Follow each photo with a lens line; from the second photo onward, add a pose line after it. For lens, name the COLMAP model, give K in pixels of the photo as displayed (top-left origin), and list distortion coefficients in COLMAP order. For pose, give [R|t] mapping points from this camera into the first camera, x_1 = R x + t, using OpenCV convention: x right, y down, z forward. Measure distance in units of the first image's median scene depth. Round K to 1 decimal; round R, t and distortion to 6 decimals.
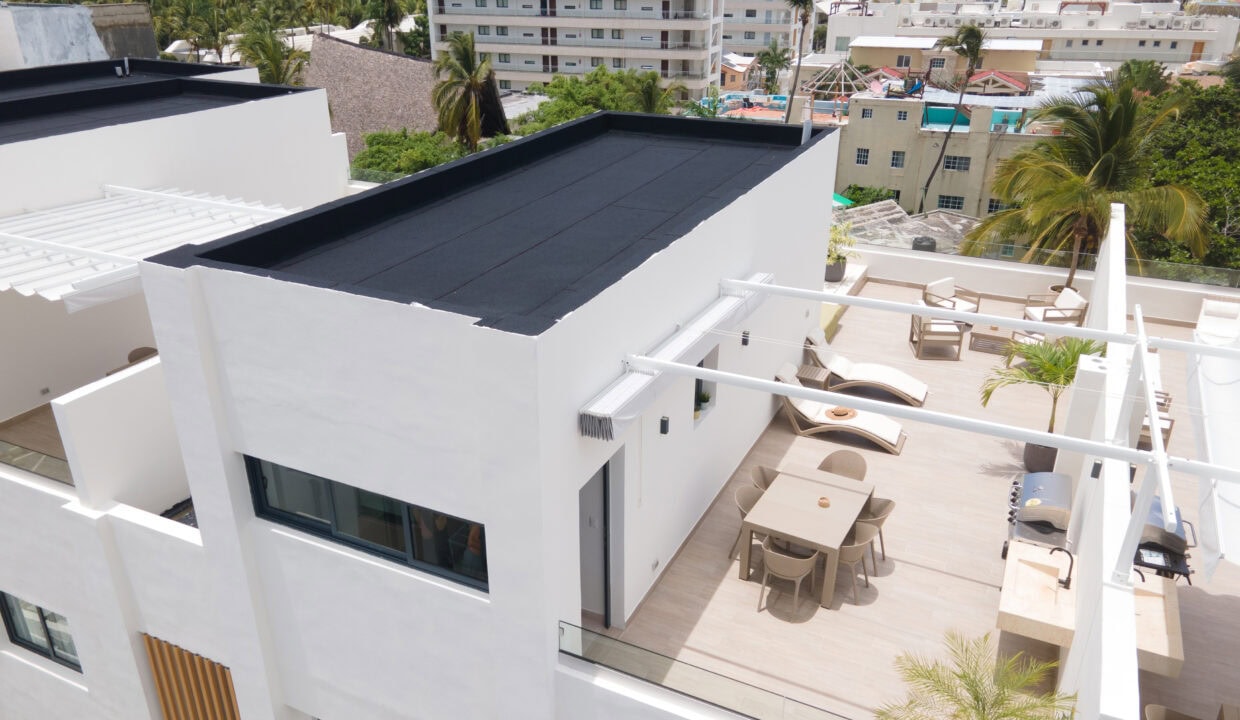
lens RADIAL K [[922.7, 0, 620.0], [0, 922.7, 360.0], [0, 0, 1]] dist [-0.001425, 0.008855]
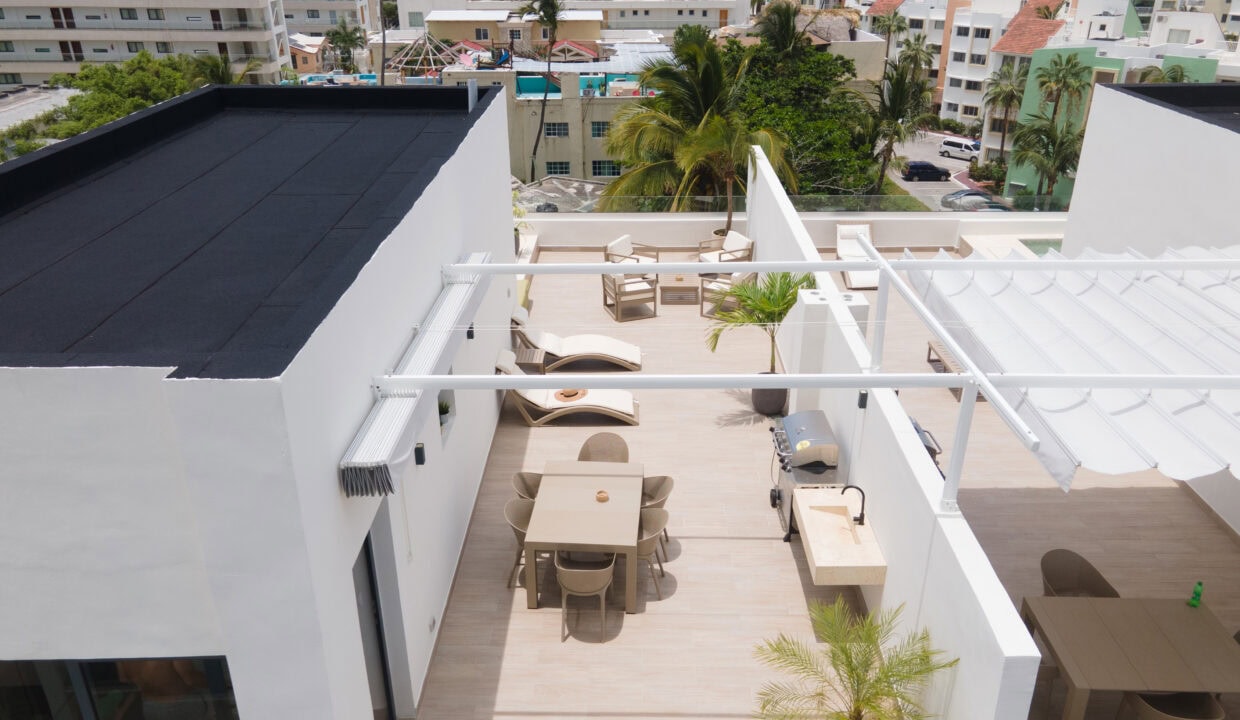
lens RADIAL K [[927.0, 0, 647.2], [0, 927.0, 342.8], [0, 0, 1]] dist [-0.003106, 0.055797]
pose [[0.892923, -0.175838, 0.414451, -0.049871], [0.175107, 0.983732, 0.040103, -0.011951], [-0.414760, 0.036764, 0.909188, 0.096993]]
